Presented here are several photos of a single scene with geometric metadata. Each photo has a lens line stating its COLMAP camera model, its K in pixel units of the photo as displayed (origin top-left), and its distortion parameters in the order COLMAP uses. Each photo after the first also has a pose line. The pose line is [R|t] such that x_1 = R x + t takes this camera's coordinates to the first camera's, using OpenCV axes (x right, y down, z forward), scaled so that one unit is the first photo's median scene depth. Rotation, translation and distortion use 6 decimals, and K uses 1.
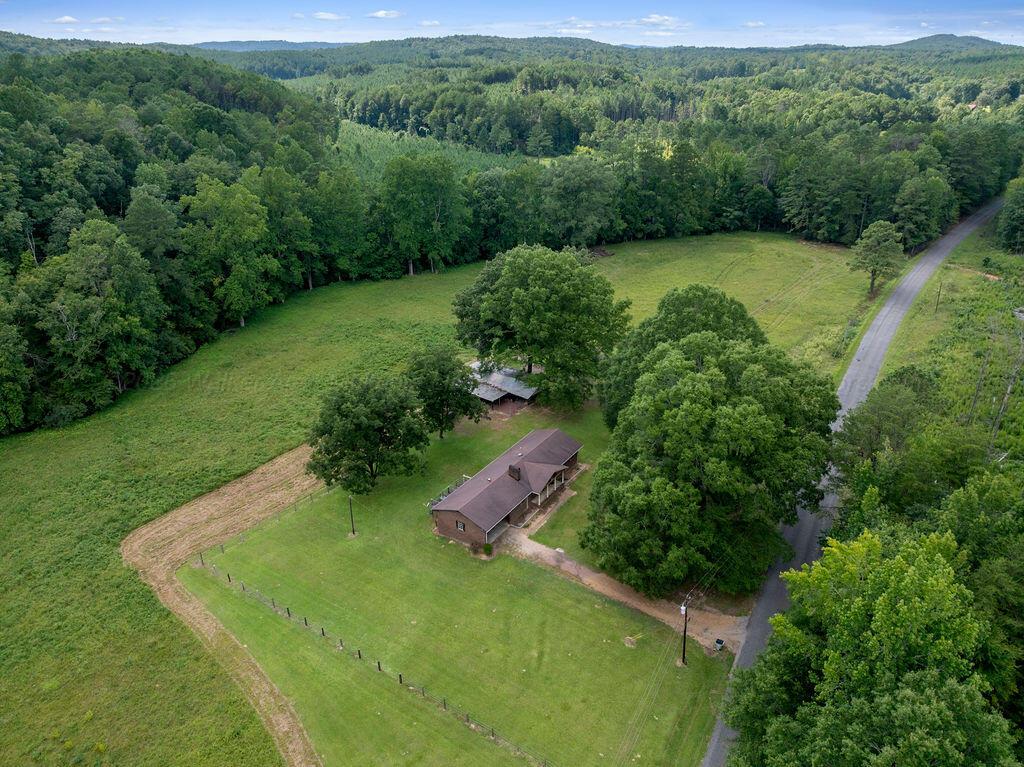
lens RADIAL K [[726.0, 0, 512.0], [0, 726.0, 383.5], [0, 0, 1]] dist [-0.034036, -0.004194]
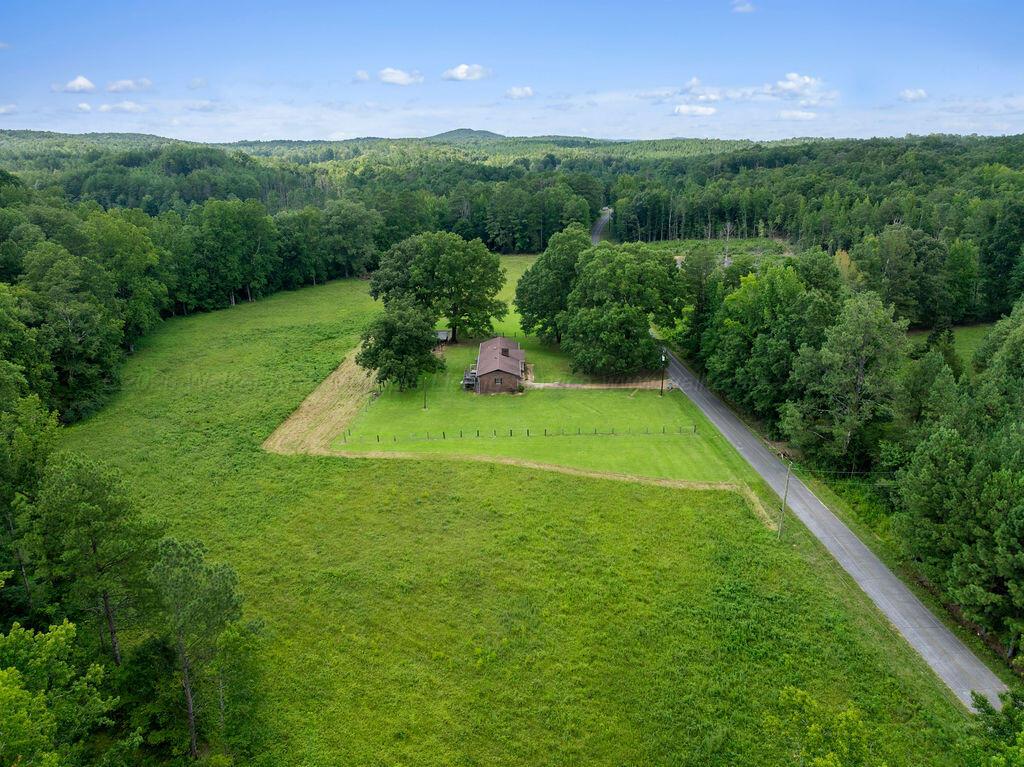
lens RADIAL K [[726.0, 0, 512.0], [0, 726.0, 383.5], [0, 0, 1]] dist [-0.034036, -0.004194]
pose [[0.835892, -0.174785, 0.520322, -0.535218], [0.235459, 0.970478, -0.052262, 0.180863], [-0.495826, 0.166199, 0.852370, -0.214030]]
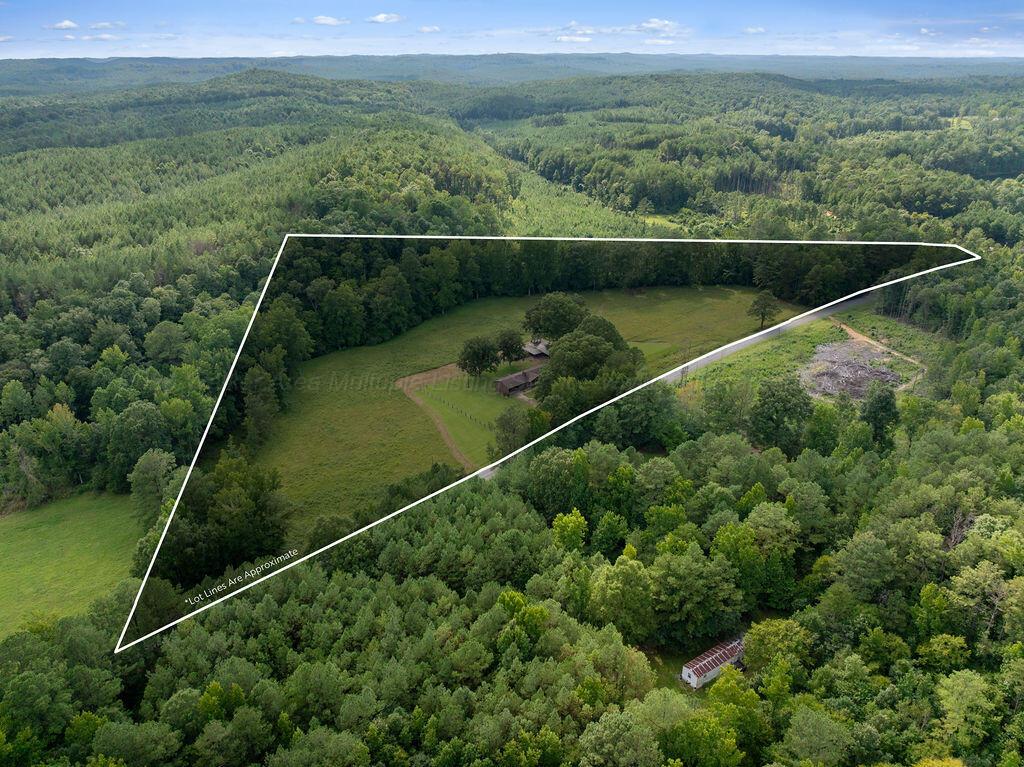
lens RADIAL K [[715.7, 0, 512.0], [0, 715.7, 383.5], [0, 0, 1]] dist [-0.022272, -0.001046]
pose [[0.960182, 0.119399, -0.252574, 0.451740], [-0.119417, 0.992726, 0.015313, 0.081397], [0.252565, 0.015459, 0.967456, -1.172627]]
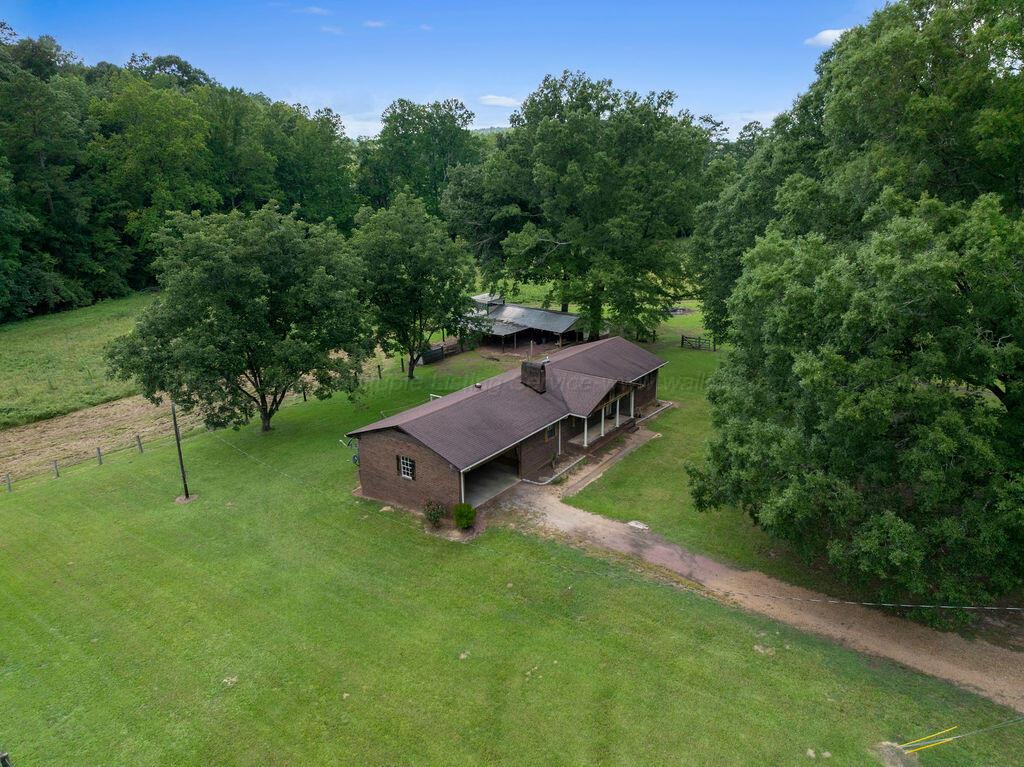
lens RADIAL K [[726.0, 0, 512.0], [0, 726.0, 383.5], [0, 0, 1]] dist [-0.034036, -0.004194]
pose [[0.998878, 0.009973, -0.046289, 0.007656], [-0.016281, 0.990302, -0.137971, 0.128103], [0.044465, 0.138570, 0.989354, 0.352606]]
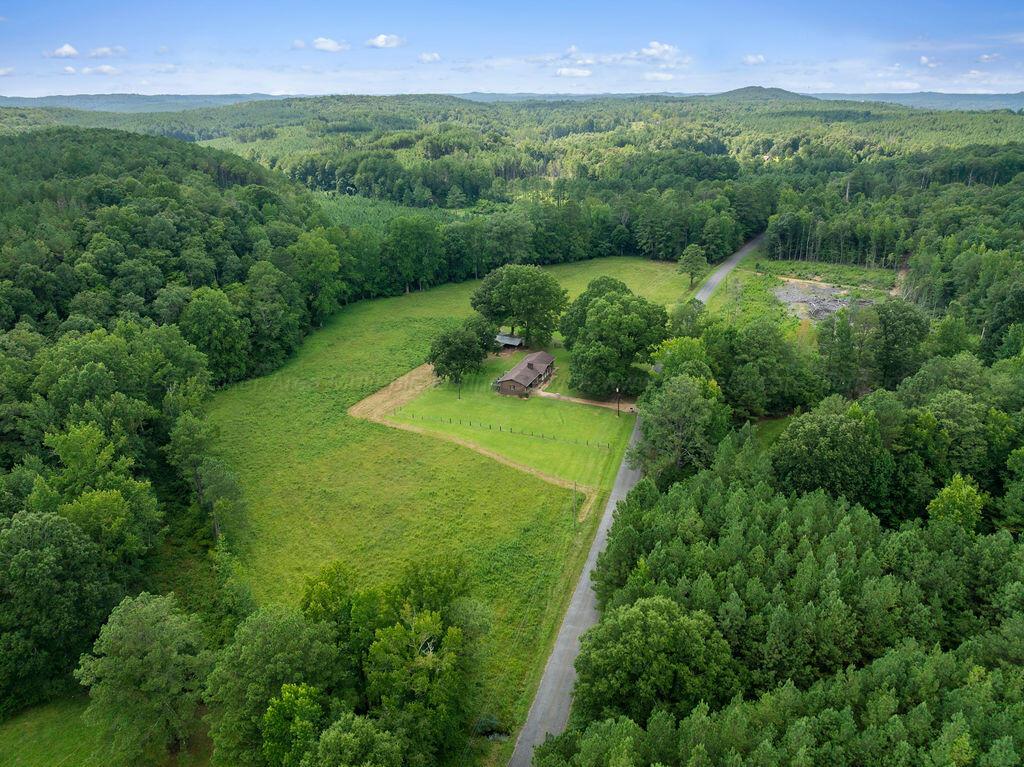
lens RADIAL K [[724.0, 0, 512.0], [0, 724.0, 383.5], [0, 0, 1]] dist [-0.027076, -0.003617]
pose [[0.981802, -0.073985, 0.174901, -0.284472], [0.083372, 0.995412, -0.046939, 0.179944], [-0.170625, 0.060666, 0.983467, -0.726030]]
